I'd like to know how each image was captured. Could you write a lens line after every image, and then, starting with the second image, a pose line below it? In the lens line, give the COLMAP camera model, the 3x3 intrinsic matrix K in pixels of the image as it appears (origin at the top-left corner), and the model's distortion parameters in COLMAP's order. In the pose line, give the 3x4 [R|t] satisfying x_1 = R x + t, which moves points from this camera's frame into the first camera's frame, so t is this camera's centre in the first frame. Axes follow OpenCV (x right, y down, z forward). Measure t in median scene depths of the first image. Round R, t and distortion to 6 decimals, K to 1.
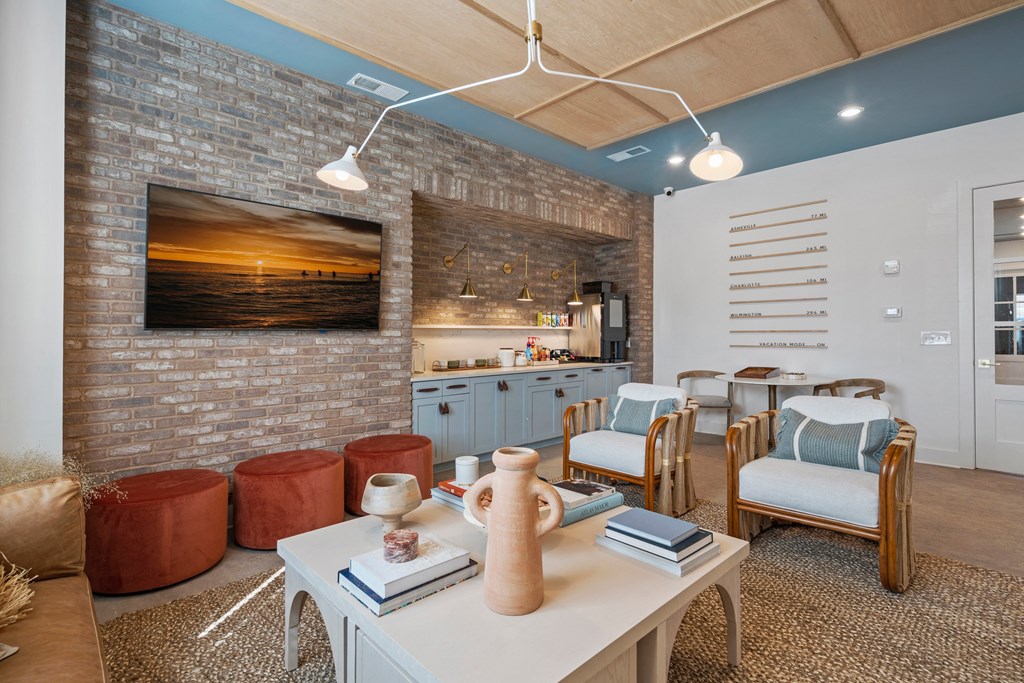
lens RADIAL K [[492.3, 0, 528.3], [0, 492.3, 326.7], [0, 0, 1]] dist [-0.004447, -0.000081]
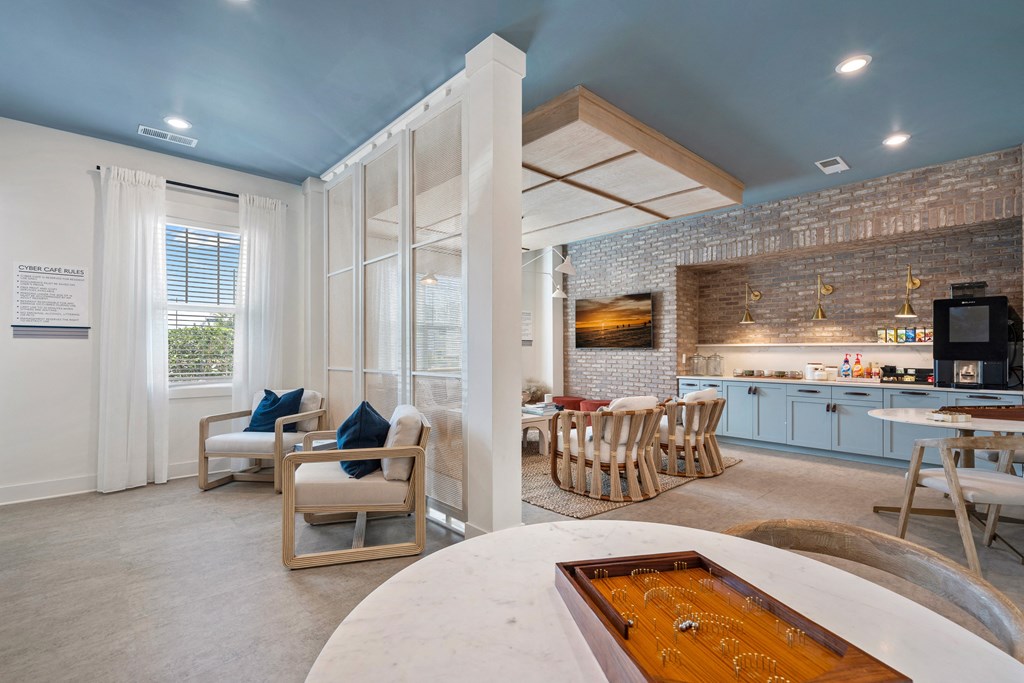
lens RADIAL K [[472.3, 0, 508.8], [0, 472.3, 346.4], [0, 0, 1]] dist [-0.000700, 0.000114]
pose [[-0.046782, -0.004589, -0.998895, 1.138822], [0.015736, 0.999862, -0.005331, 0.000362], [0.998781, -0.015968, -0.046703, 0.389988]]
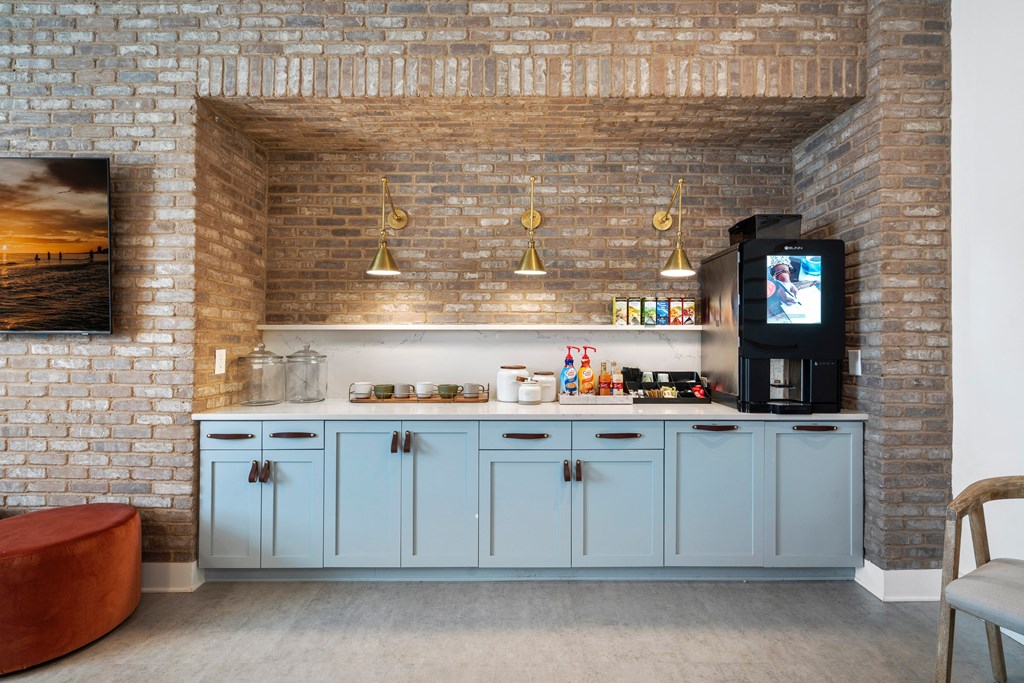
lens RADIAL K [[472.3, 0, 522.0], [0, 472.3, 330.9], [0, 0, 1]] dist [-0.000700, 0.000114]
pose [[0.711071, -0.007953, -0.703076, 0.351681], [0.007561, 0.999965, -0.003665, 0.007647], [0.703080, -0.002710, 0.711106, 0.692574]]
